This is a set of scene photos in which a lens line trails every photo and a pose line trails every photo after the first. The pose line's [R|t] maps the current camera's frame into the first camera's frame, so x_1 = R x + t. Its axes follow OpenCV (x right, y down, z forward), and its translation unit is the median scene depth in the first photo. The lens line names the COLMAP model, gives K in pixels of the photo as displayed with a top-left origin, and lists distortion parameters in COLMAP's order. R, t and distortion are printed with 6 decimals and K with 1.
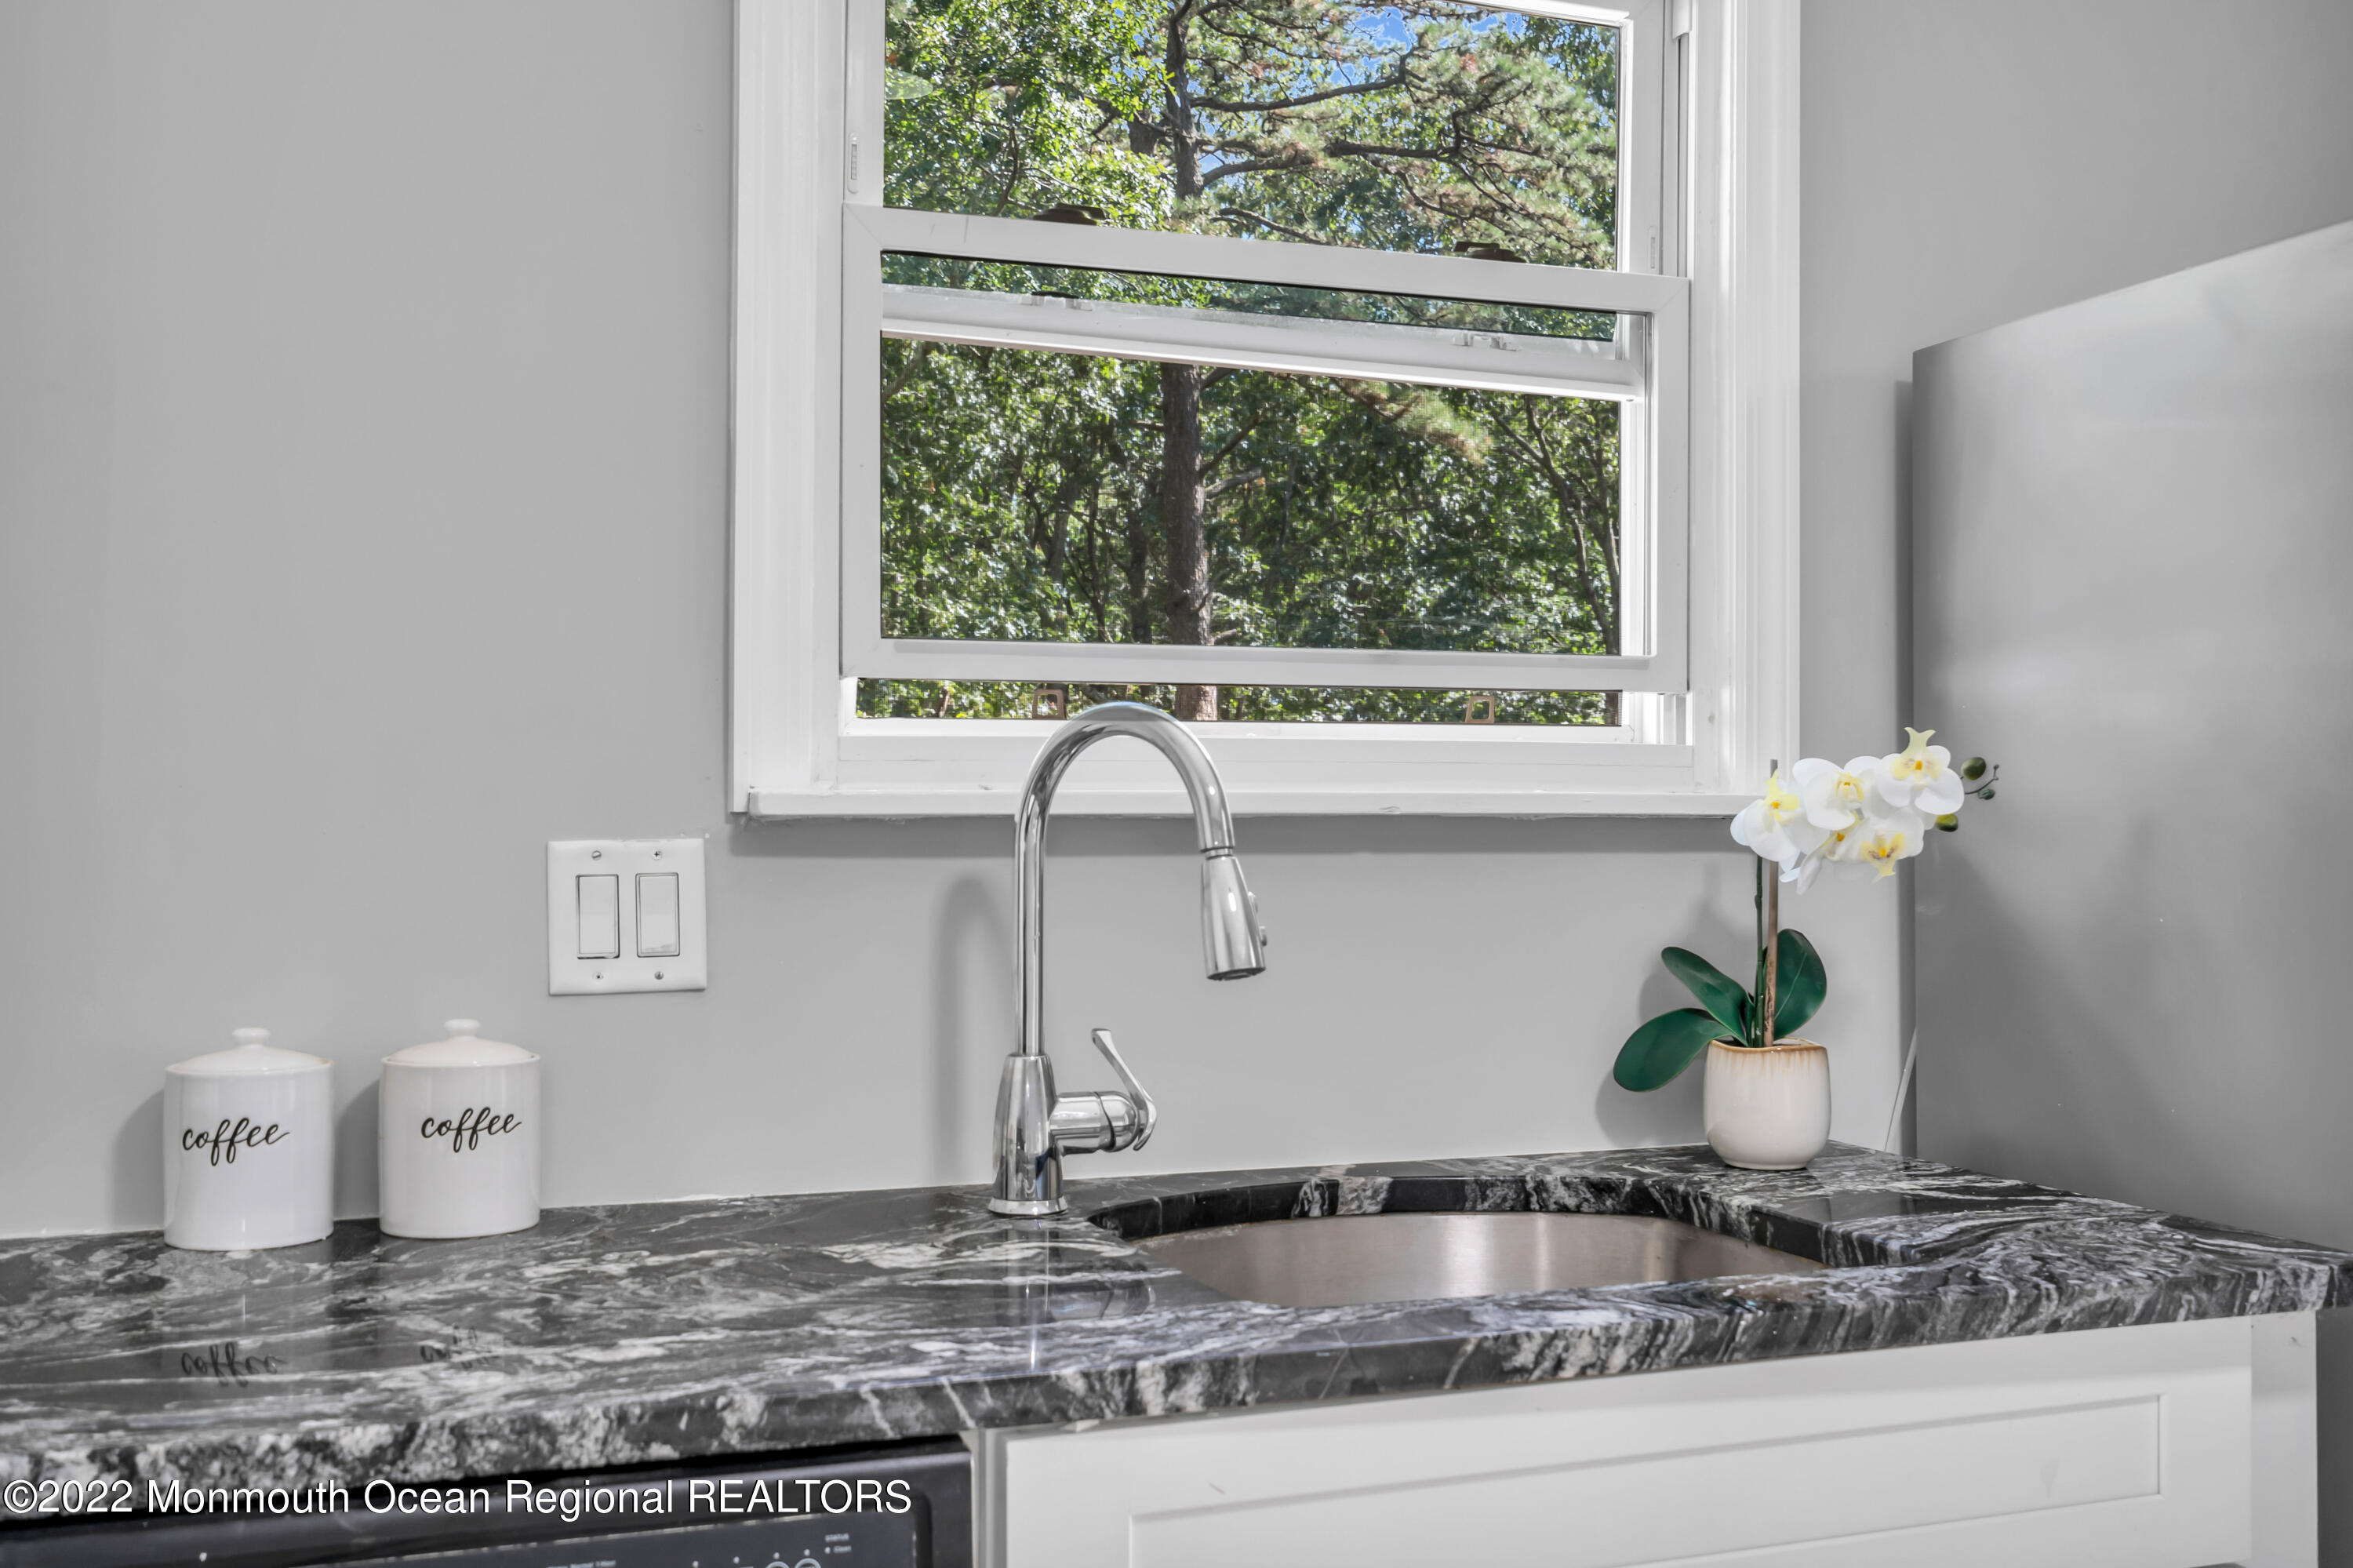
lens RADIAL K [[2361.3, 0, 1178.9], [0, 2361.3, 791.1], [0, 0, 1]] dist [0.002366, 0.012977]
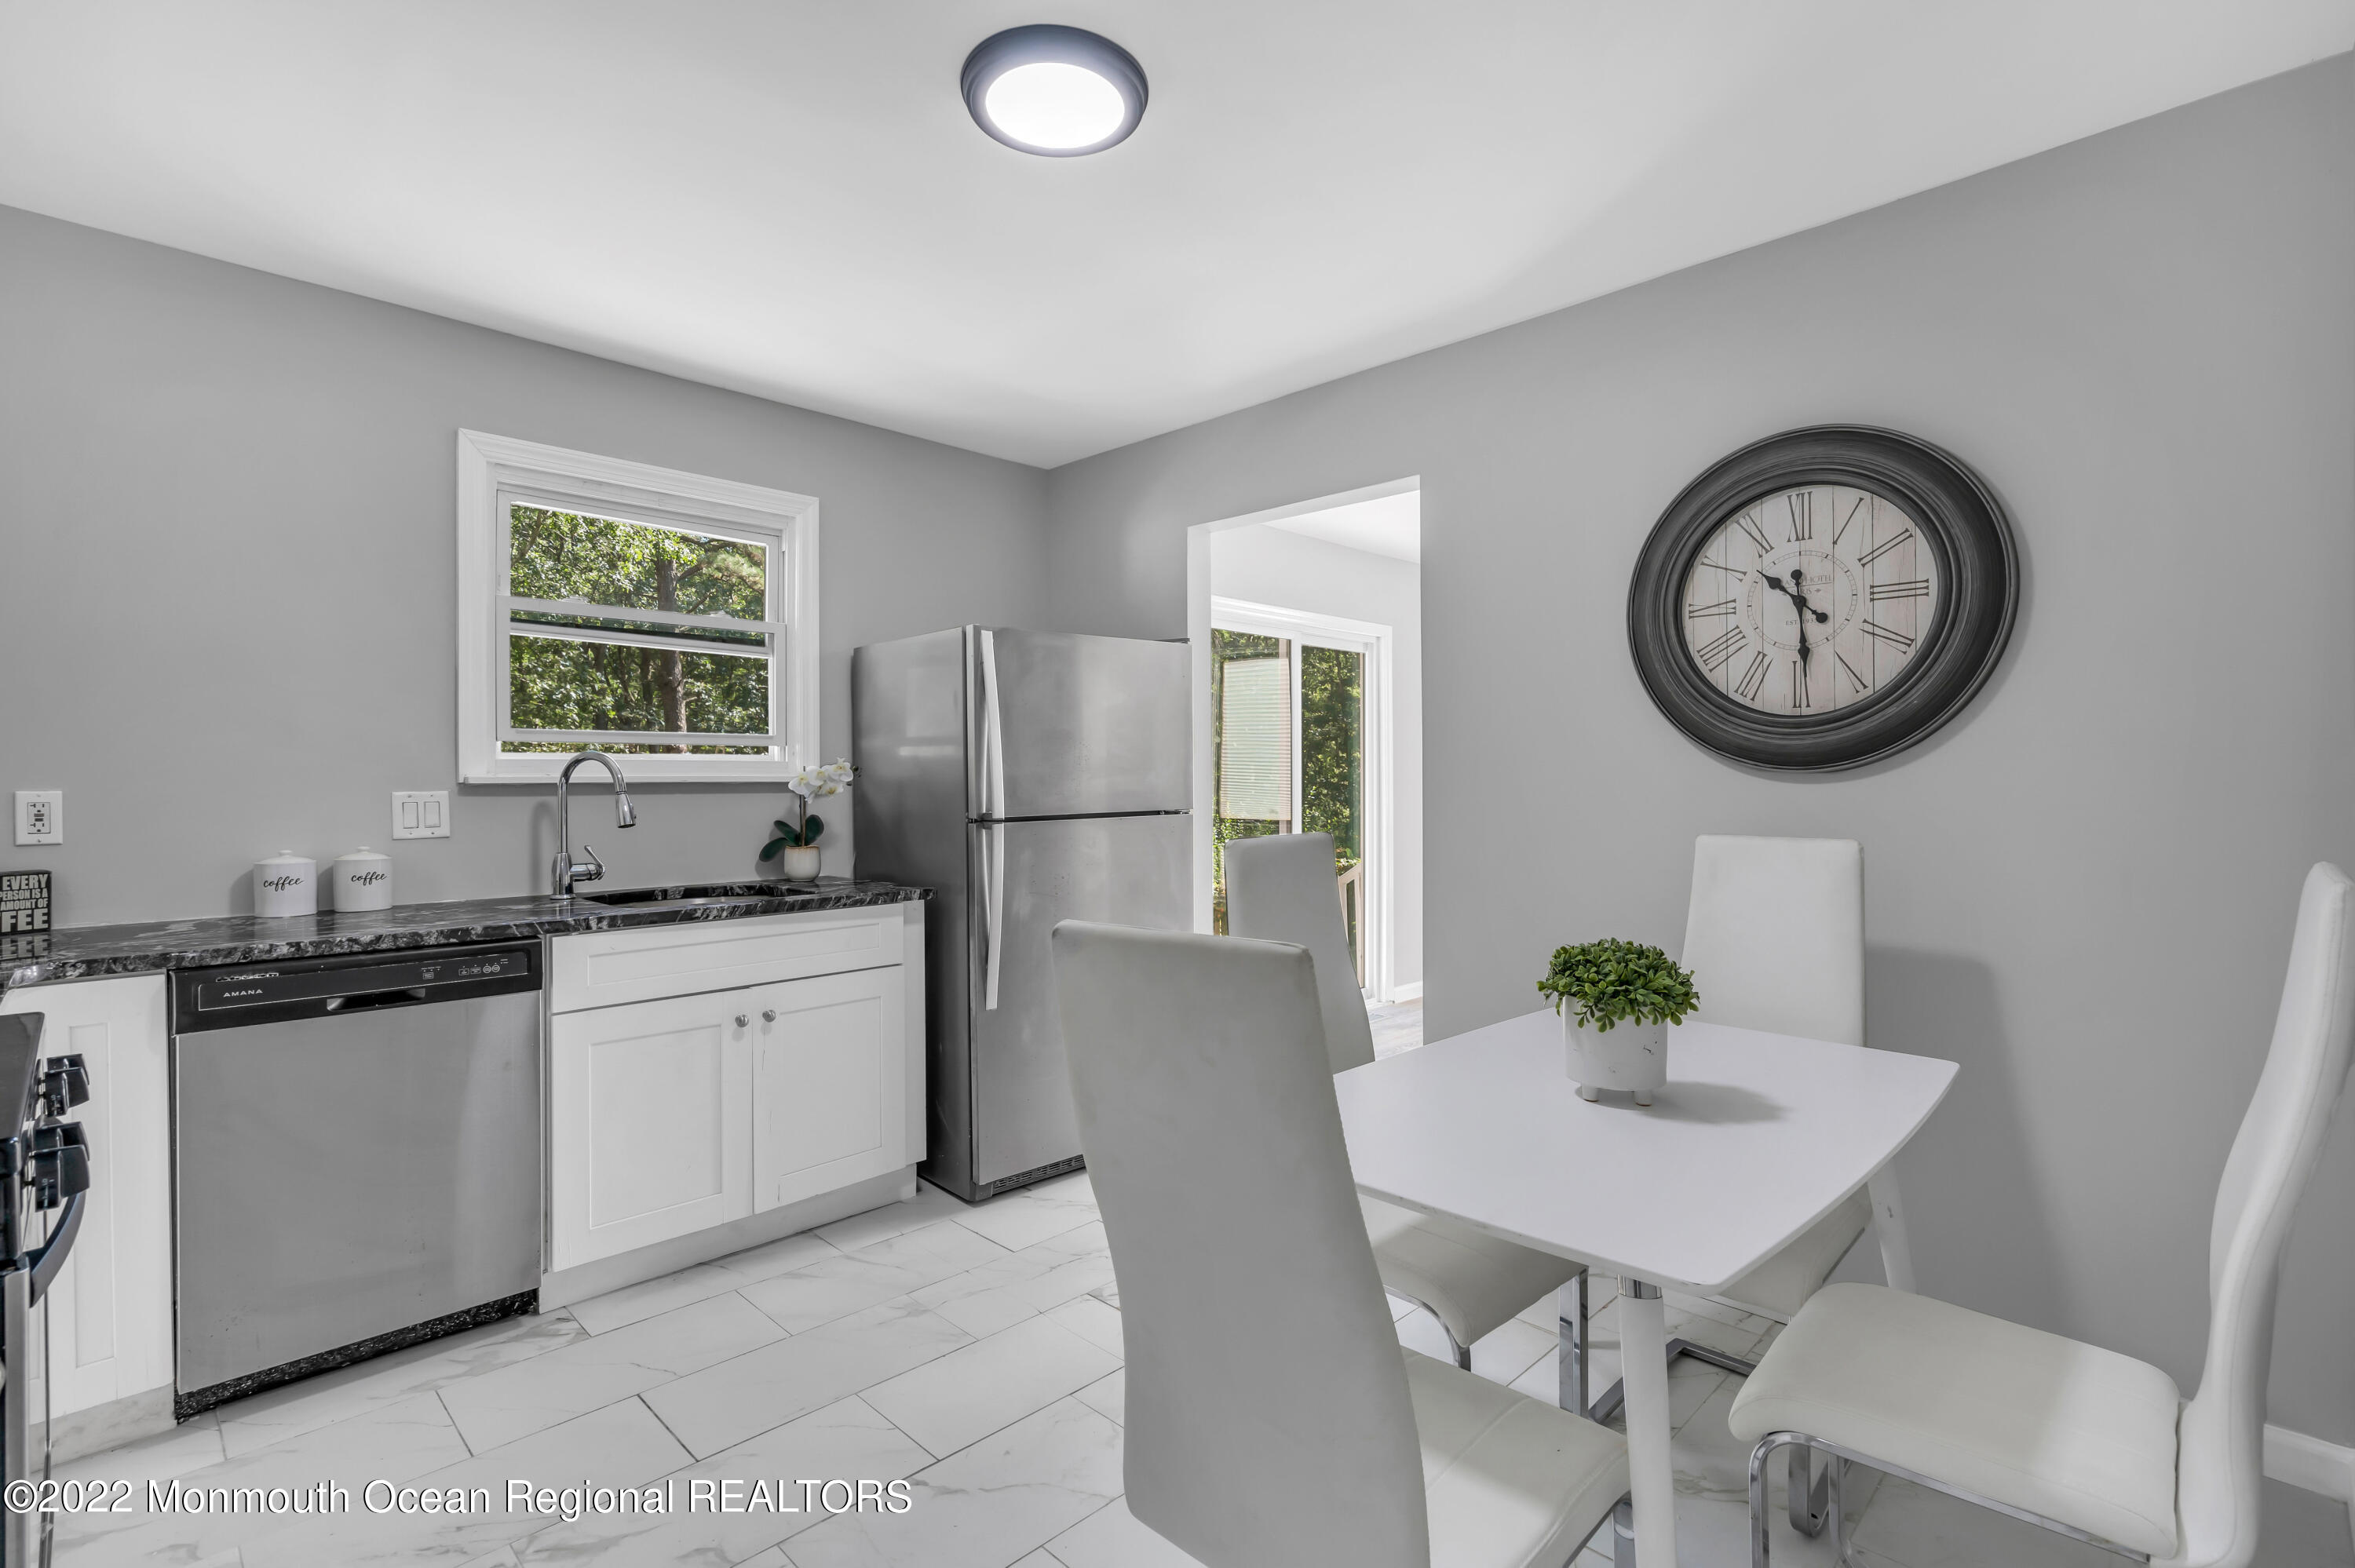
lens RADIAL K [[1086.1, 0, 1177.5], [0, 1086.1, 784.0], [0, 0, 1]] dist [-0.003248, 0.000353]
pose [[0.907031, -0.006424, 0.421014, 0.082943], [0.002487, 0.999948, 0.009899, -0.001788], [-0.421056, -0.007931, 0.907000, -0.798364]]
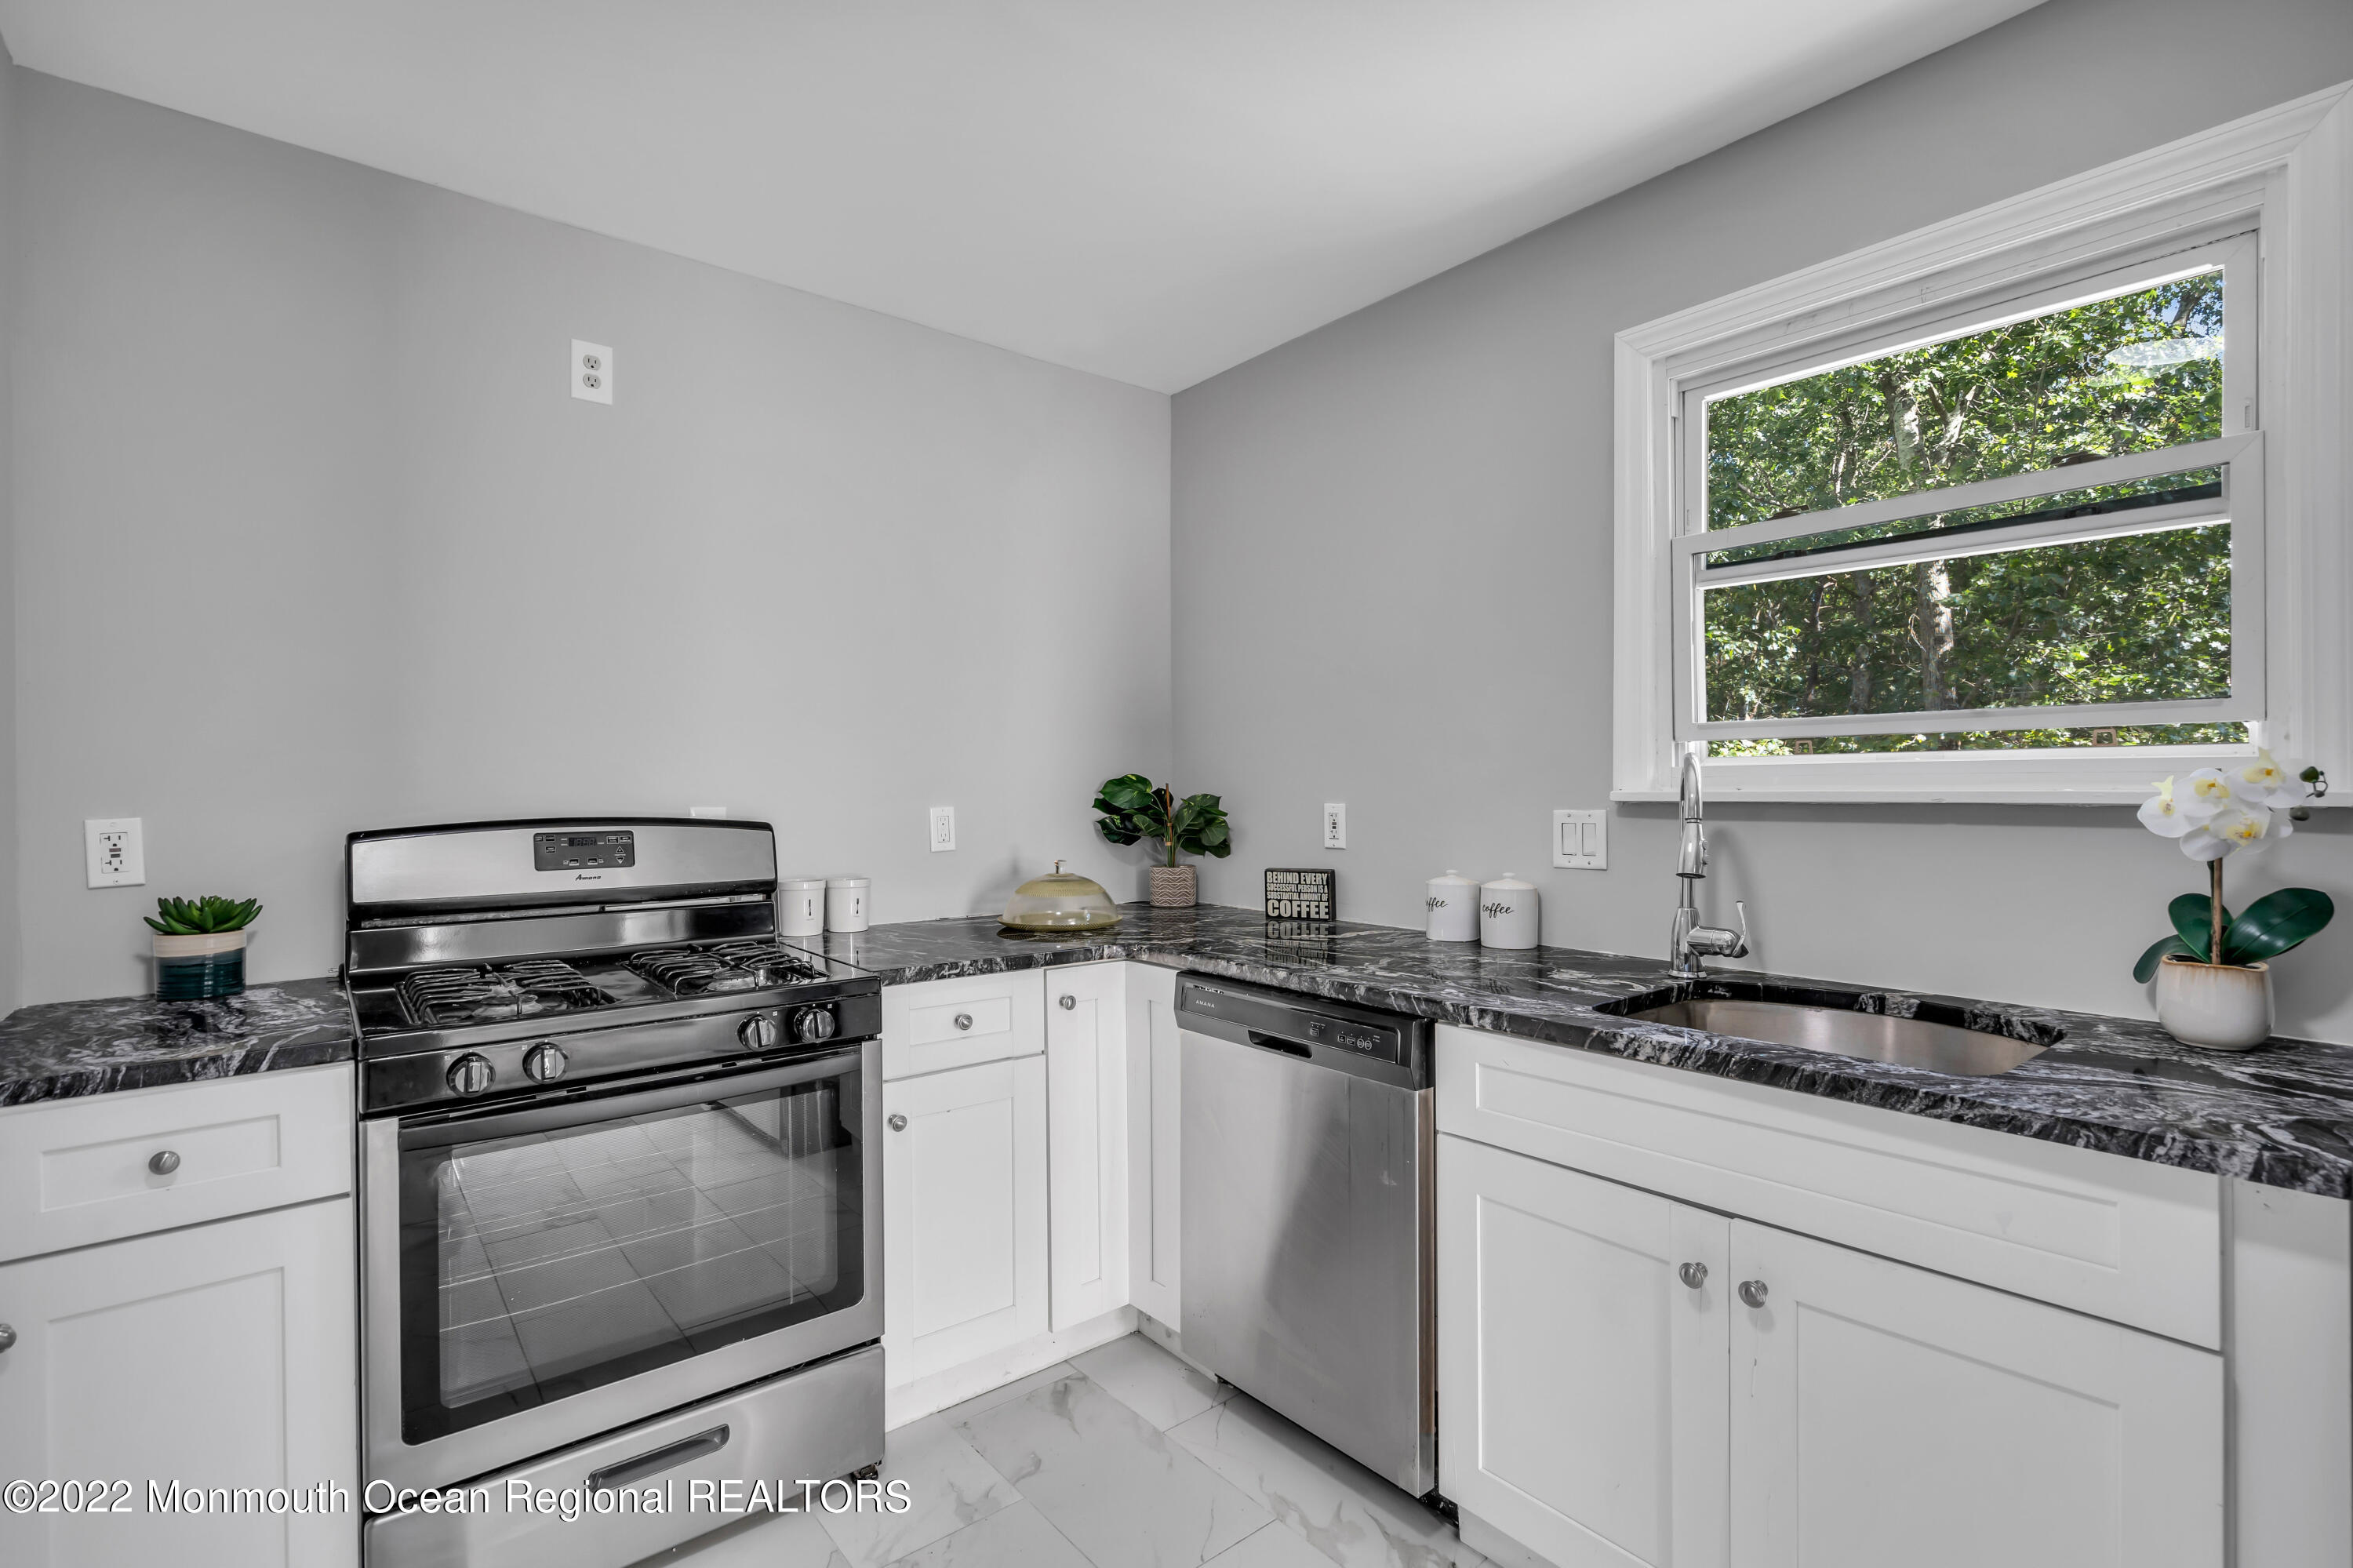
lens RADIAL K [[1085.4, 0, 1176.5], [0, 1085.4, 784.0], [0, 0, 1]] dist [-0.003248, 0.000353]
pose [[0.321678, -0.005472, -0.946833, 0.764477], [0.013069, 0.999914, -0.001339, -0.012313], [0.946759, -0.011944, 0.321721, 0.199701]]
